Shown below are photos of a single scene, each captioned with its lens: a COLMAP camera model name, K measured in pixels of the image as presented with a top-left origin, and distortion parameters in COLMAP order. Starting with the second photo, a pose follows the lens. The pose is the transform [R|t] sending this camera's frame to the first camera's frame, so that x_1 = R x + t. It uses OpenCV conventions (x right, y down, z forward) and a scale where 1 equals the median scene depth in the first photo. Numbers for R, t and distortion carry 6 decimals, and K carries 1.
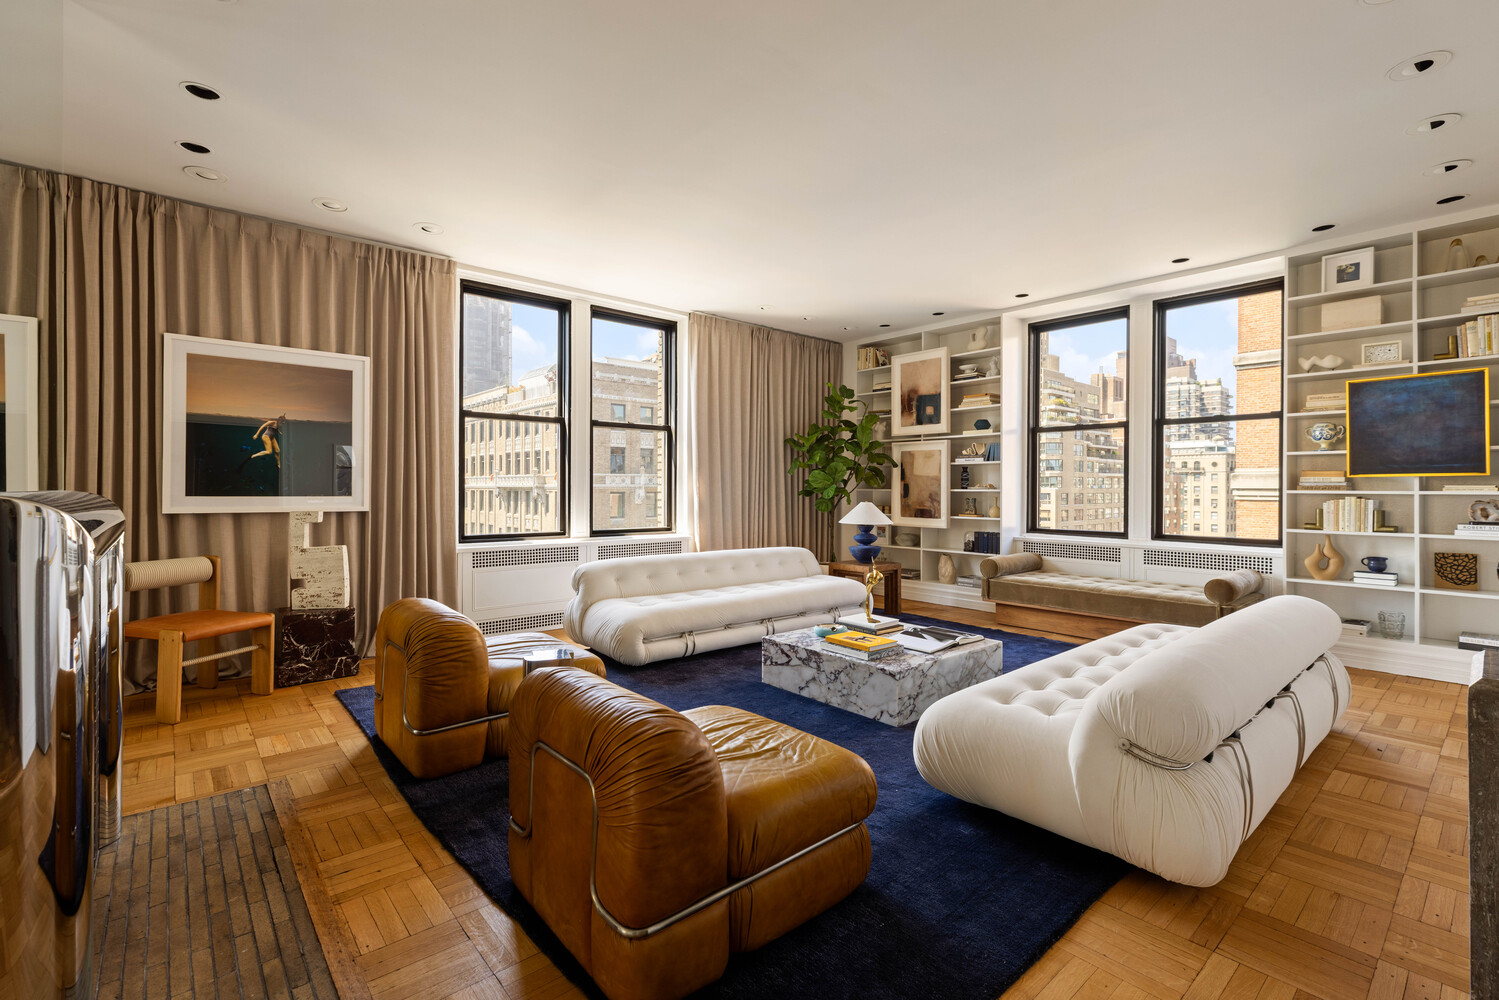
lens RADIAL K [[683.1, 0, 755.6], [0, 683.1, 491.9], [0, 0, 1]] dist [0.003712, 0.000095]
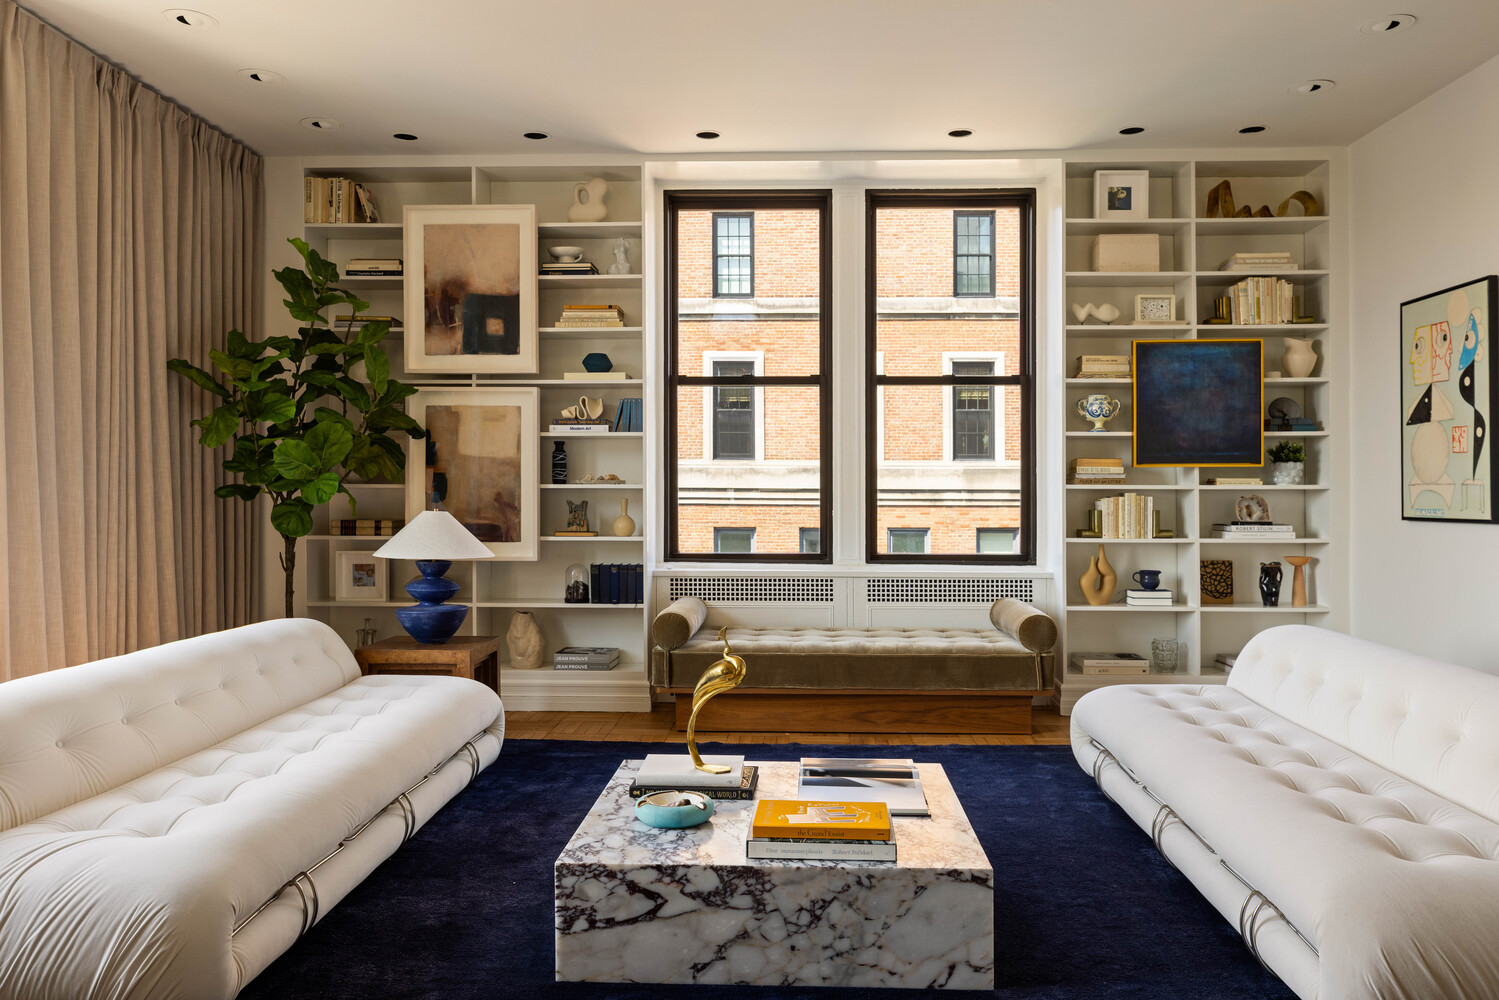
lens RADIAL K [[1148.2, 0, 753.3], [0, 1148.2, 497.2], [0, 0, 1]] dist [0.006906, 0.009079]
pose [[0.678738, -0.005887, 0.734357, -0.275438], [0.004743, 0.999982, 0.003633, 0.003911], [-0.734365, 0.001017, 0.678754, 0.342764]]
